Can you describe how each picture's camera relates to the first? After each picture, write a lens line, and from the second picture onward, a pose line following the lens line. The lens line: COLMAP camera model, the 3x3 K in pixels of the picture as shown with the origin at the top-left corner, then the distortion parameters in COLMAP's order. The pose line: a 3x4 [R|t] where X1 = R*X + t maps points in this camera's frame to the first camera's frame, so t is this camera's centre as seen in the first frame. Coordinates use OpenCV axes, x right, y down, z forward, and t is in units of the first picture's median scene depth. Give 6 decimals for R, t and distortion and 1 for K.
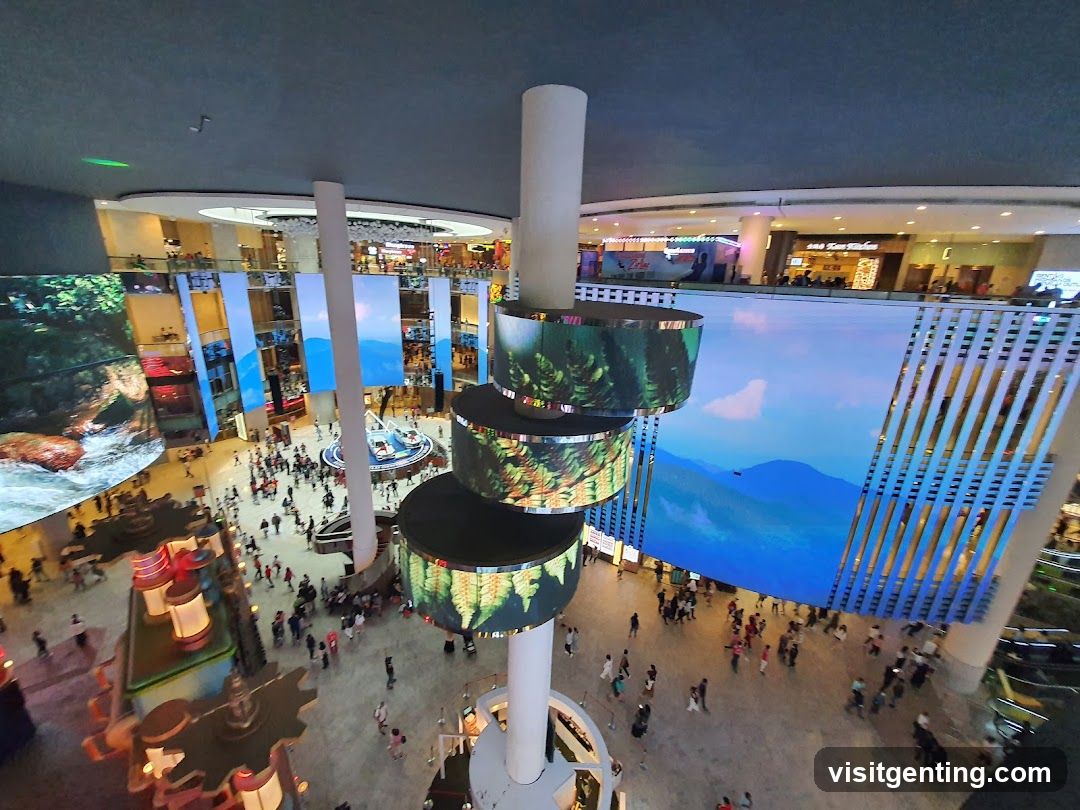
lens RADIAL K [[431.3, 0, 540.4], [0, 431.3, 408.7], [0, 0, 1]] dist [-0.000434, -0.000820]
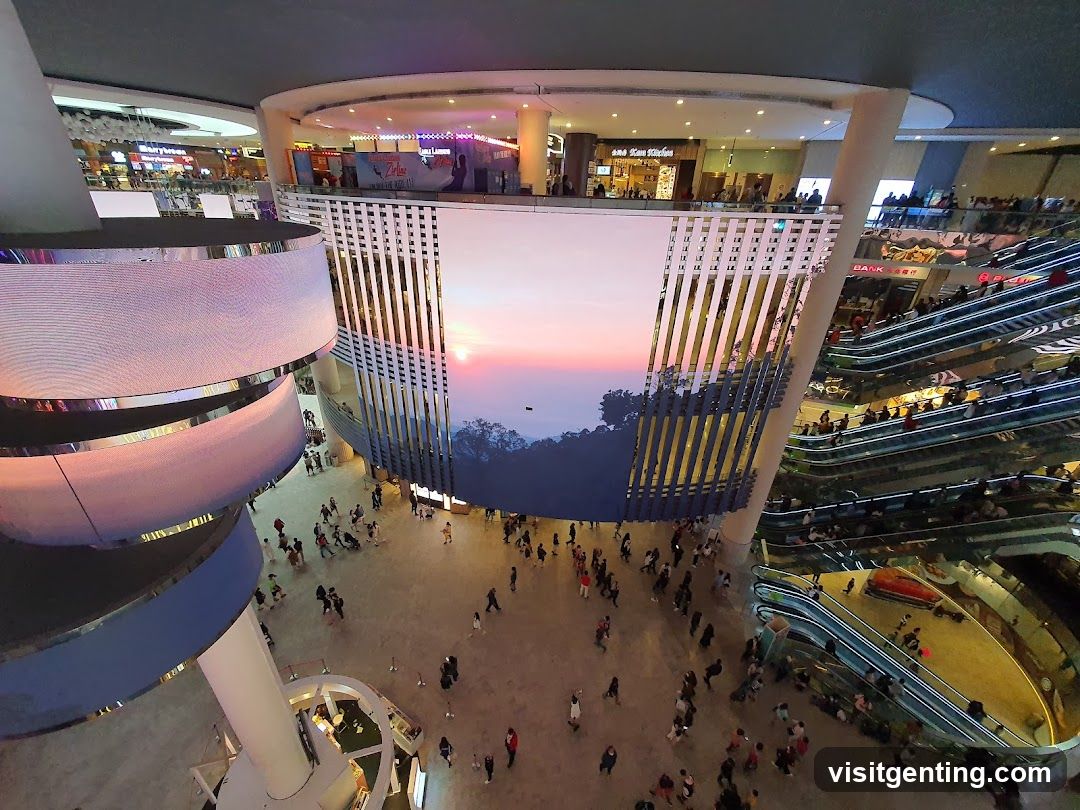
lens RADIAL K [[431.3, 0, 540.4], [0, 431.3, 408.7], [0, 0, 1]] dist [-0.000434, -0.000820]
pose [[0.958913, -0.135776, 0.249101, 0.183844], [0.092167, 0.979505, 0.179096, -0.012018], [-0.268312, -0.148778, 0.951774, 0.070018]]
